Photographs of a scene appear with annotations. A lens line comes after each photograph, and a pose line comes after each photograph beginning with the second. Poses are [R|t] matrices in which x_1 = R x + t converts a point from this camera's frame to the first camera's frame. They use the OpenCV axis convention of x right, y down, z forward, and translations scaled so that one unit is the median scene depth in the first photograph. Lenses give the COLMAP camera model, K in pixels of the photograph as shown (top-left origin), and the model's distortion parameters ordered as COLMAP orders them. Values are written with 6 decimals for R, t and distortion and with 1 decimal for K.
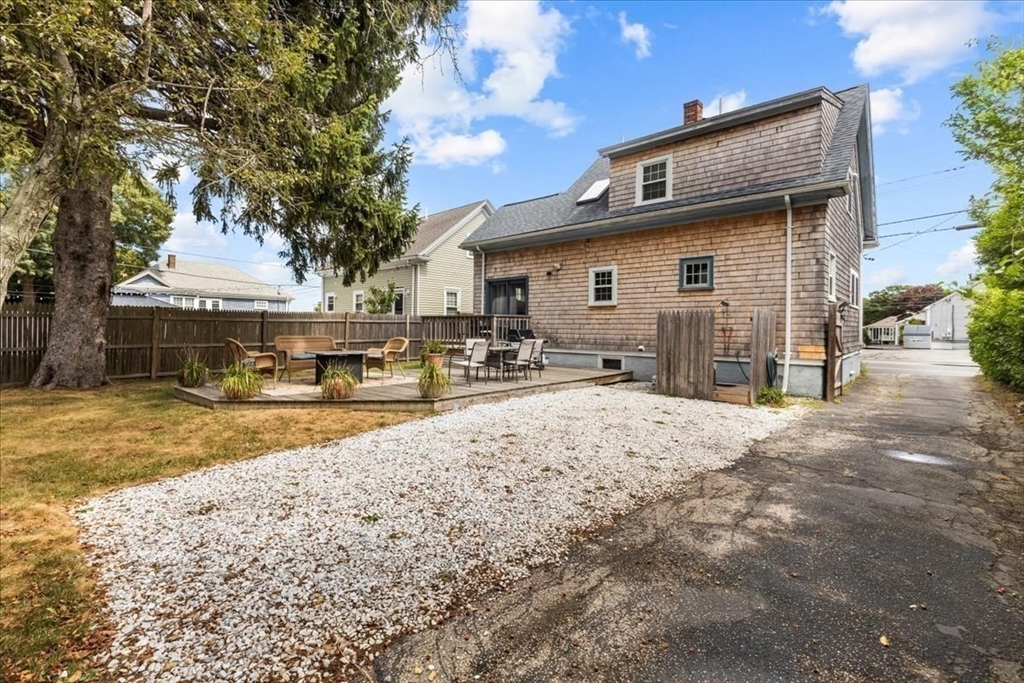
lens RADIAL K [[460.7, 0, 519.6], [0, 460.7, 322.8], [0, 0, 1]] dist [-0.001801, -0.000730]
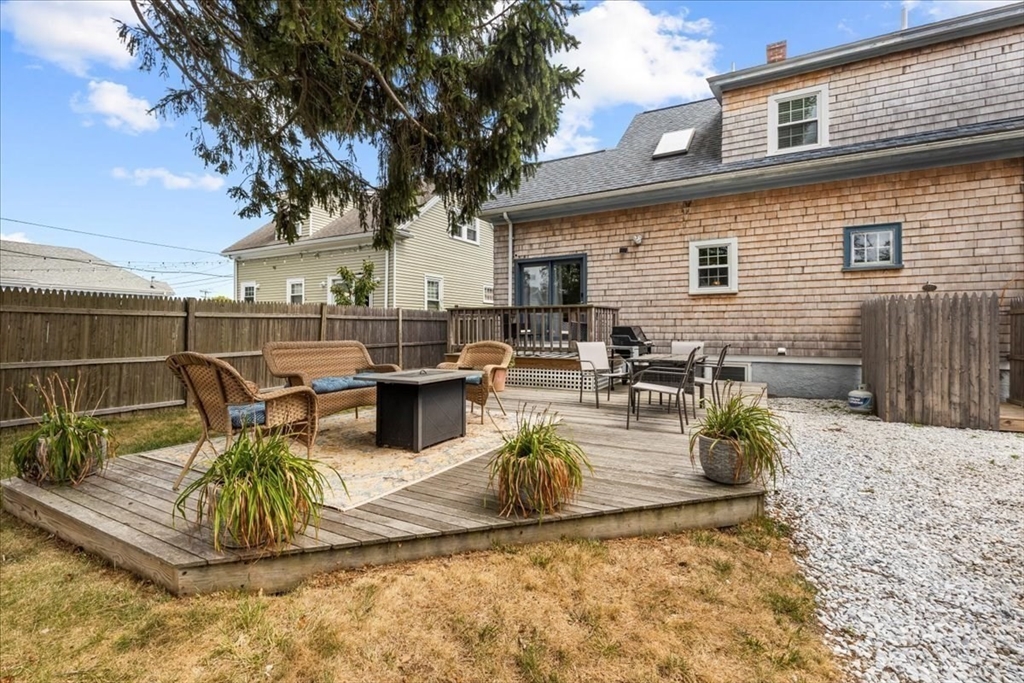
lens RADIAL K [[460.7, 0, 519.6], [0, 460.7, 322.8], [0, 0, 1]] dist [-0.001801, -0.000730]
pose [[0.977089, -0.006853, 0.212722, -0.288534], [0.007134, 0.999974, -0.000553, 0.007932], [-0.212712, 0.002058, 0.977113, 0.374727]]
